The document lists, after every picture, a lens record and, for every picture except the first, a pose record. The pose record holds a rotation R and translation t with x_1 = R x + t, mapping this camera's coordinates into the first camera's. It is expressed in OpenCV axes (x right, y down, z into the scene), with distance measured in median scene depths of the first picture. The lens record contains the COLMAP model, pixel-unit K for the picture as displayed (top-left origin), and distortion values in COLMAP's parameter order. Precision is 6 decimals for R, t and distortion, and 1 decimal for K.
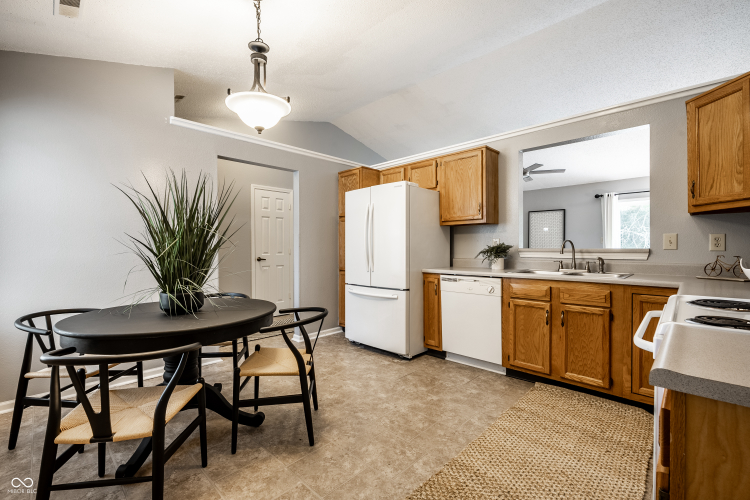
lens RADIAL K [[335.0, 0, 379.2], [0, 335.0, 248.9], [0, 0, 1]] dist [-0.002065, 0.000016]
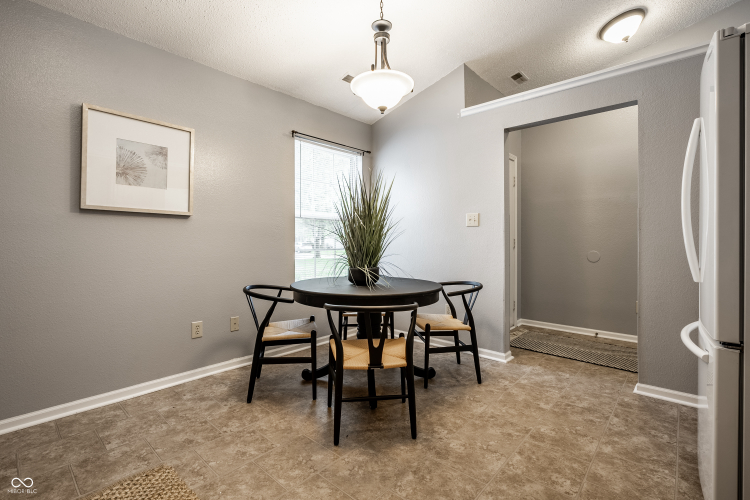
lens RADIAL K [[352.4, 0, 374.5], [0, 352.4, 241.3], [0, 0, 1]] dist [-0.000198, -0.000090]
pose [[0.009125, 0.010393, -0.999904, 0.497803], [-0.001770, 0.999945, 0.010377, 0.010086], [0.999957, 0.001675, 0.009143, 0.711691]]
